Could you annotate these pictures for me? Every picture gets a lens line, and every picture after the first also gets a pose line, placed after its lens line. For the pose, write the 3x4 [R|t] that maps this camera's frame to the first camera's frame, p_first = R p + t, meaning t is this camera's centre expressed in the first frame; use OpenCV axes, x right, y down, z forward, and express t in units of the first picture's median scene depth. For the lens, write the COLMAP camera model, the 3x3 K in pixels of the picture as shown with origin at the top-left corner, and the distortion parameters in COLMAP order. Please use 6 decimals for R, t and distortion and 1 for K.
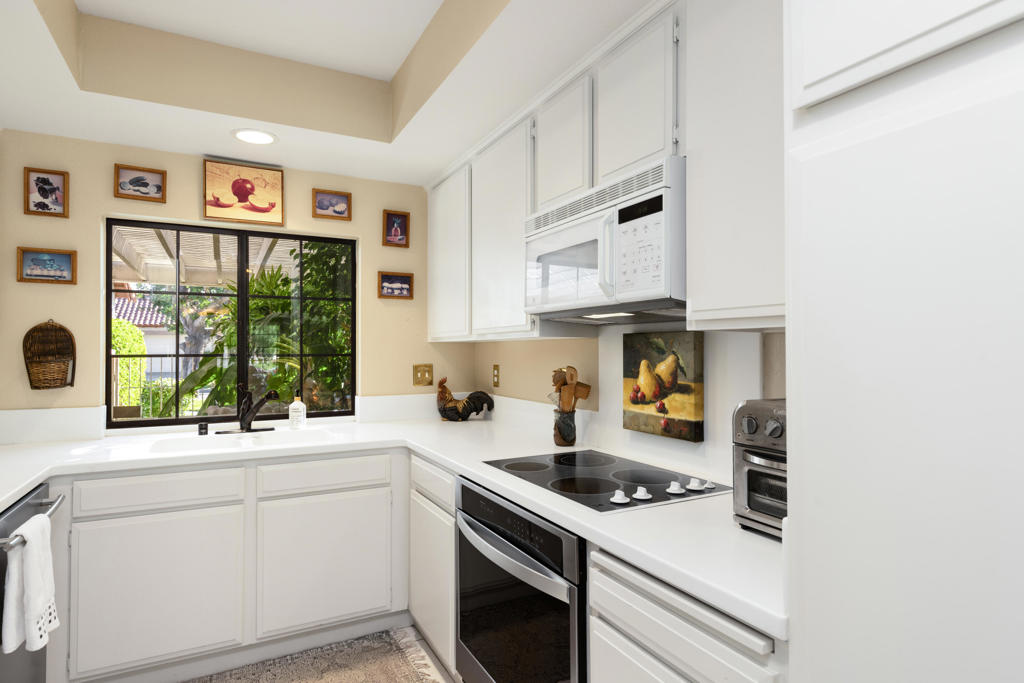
lens RADIAL K [[553.5, 0, 507.3], [0, 553.5, 345.1], [0, 0, 1]] dist [0.013485, 0.000931]
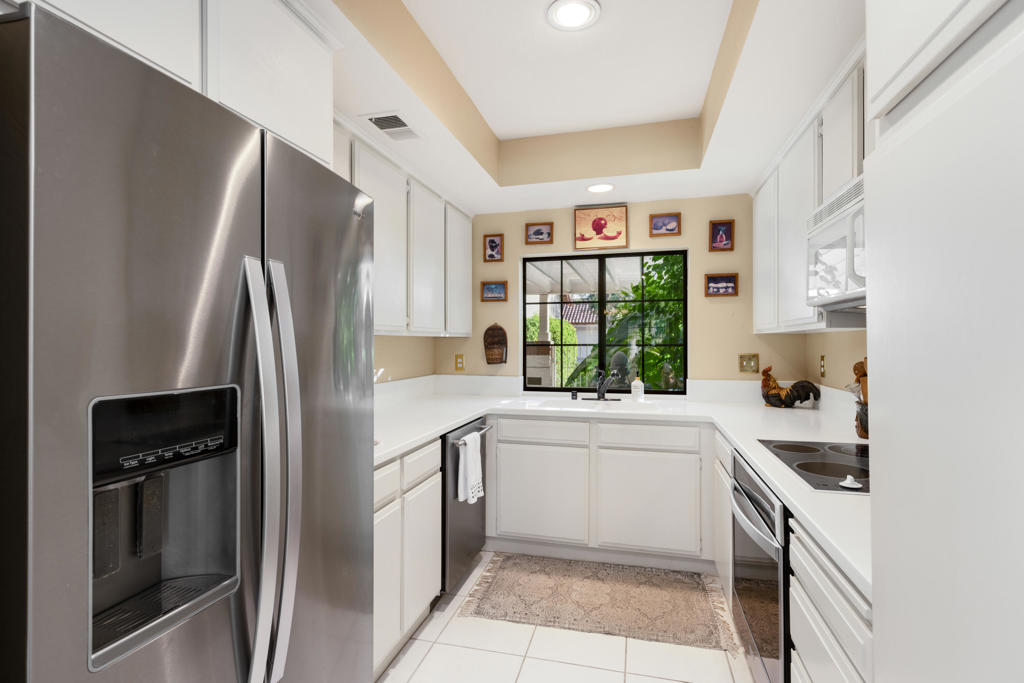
lens RADIAL K [[490.4, 0, 515.0], [0, 490.4, 339.8], [0, 0, 1]] dist [0.019441, -0.000459]
pose [[0.747949, -0.002743, -0.663751, 0.205441], [0.006860, 0.999970, 0.003597, -0.000653], [0.663721, -0.007244, 0.747945, -0.066285]]
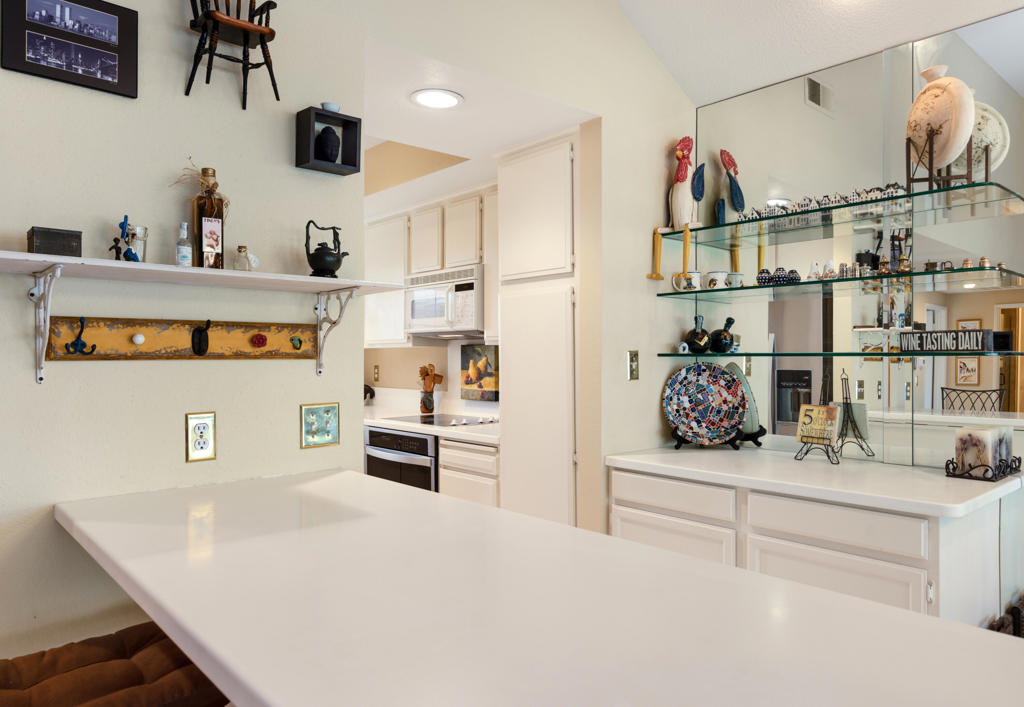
lens RADIAL K [[681.0, 0, 519.4], [0, 681.0, 351.0], [0, 0, 1]] dist [0.005815, 0.002848]
pose [[0.969693, 0.000956, 0.244325, -0.116544], [-0.001235, 0.999999, 0.000989, -0.003266], [-0.244324, -0.001261, 0.969693, -0.957680]]
